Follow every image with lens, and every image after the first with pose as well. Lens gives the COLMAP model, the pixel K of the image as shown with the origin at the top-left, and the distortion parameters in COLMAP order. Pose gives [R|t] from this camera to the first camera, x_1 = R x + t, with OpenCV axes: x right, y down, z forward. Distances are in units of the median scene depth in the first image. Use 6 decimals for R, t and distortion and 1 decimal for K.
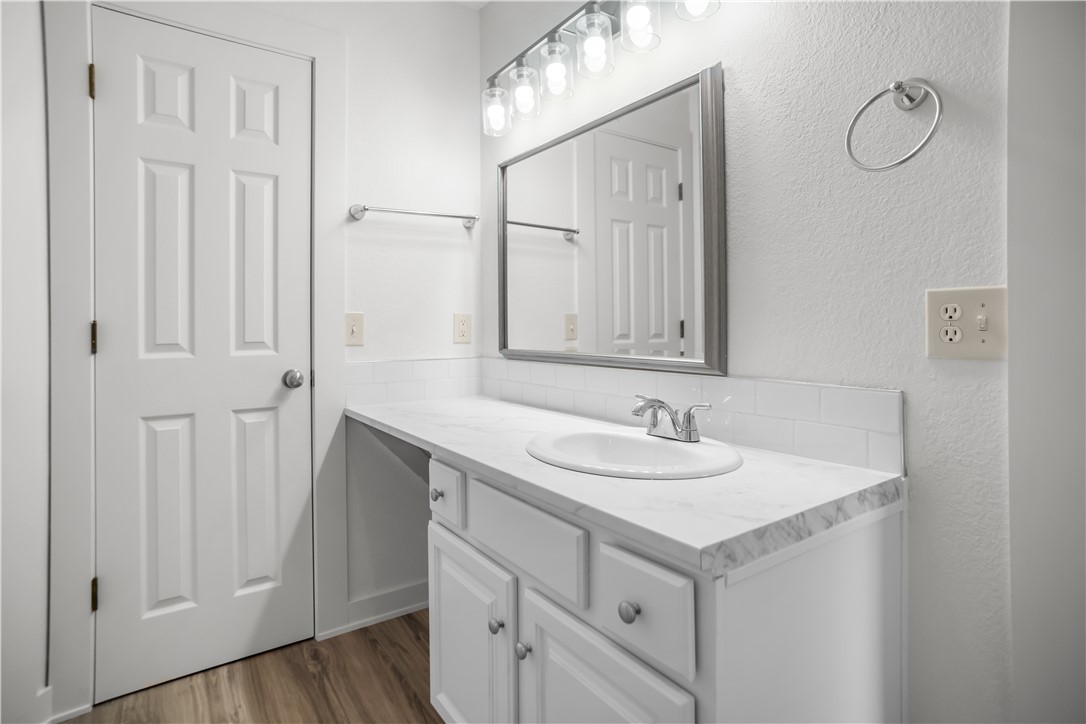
lens RADIAL K [[572.9, 0, 540.5], [0, 572.9, 322.5], [0, 0, 1]] dist [-0.069841, 0.050290]
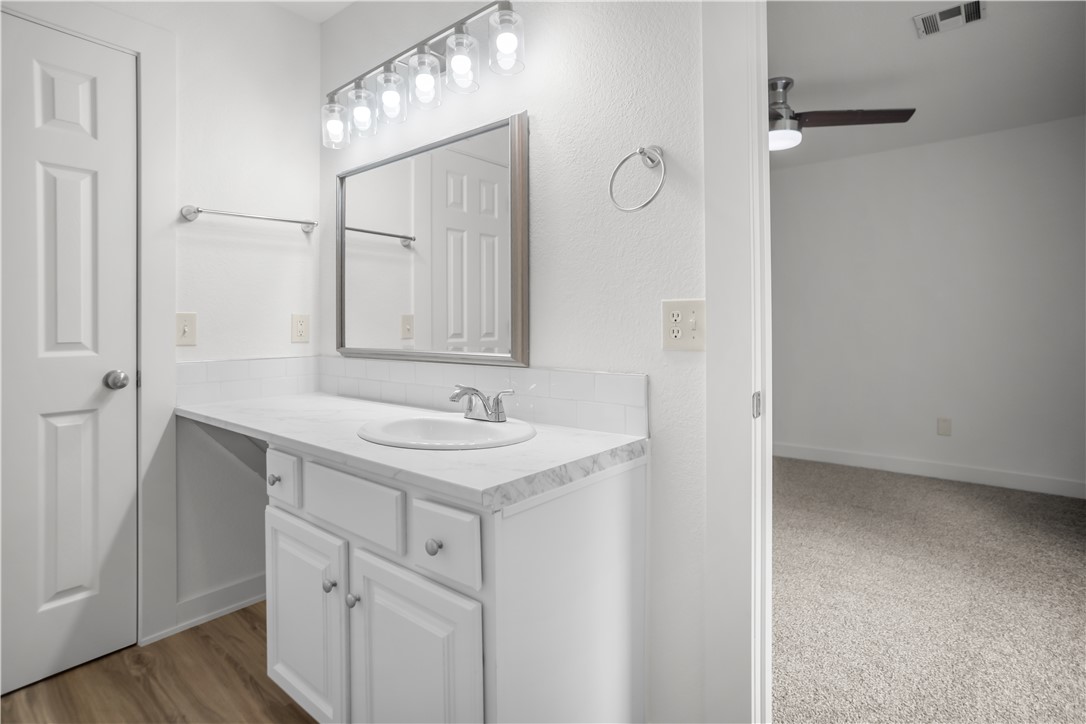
lens RADIAL K [[565.3, 0, 545.7], [0, 565.3, 321.1], [0, 0, 1]] dist [-0.064500, 0.041592]
pose [[0.962844, 0.003044, 0.270041, 0.025419], [-0.002588, 0.999995, -0.002045, -0.002573], [-0.270046, 0.001270, 0.962847, -0.140108]]
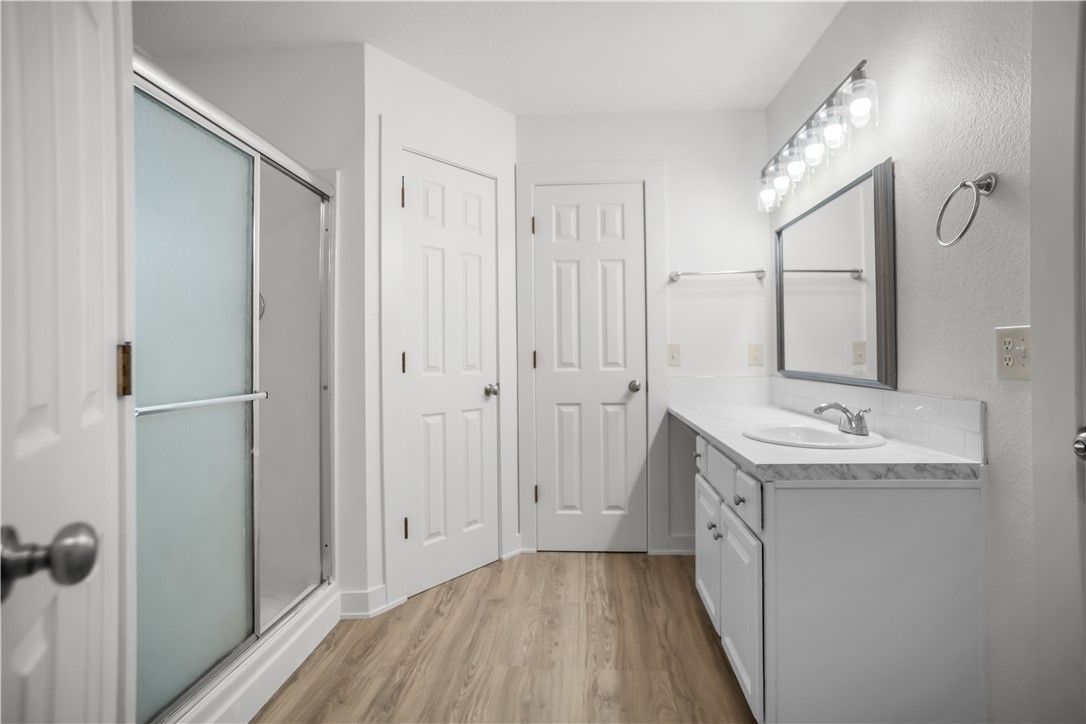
lens RADIAL K [[549.2, 0, 545.2], [0, 549.2, 356.5], [0, 0, 1]] dist [-0.063997, 0.046693]
pose [[0.780905, 0.002782, -0.624644, 0.366511], [0.008659, 0.999846, 0.015279, -0.010392], [0.624590, -0.017340, 0.780760, -0.402469]]
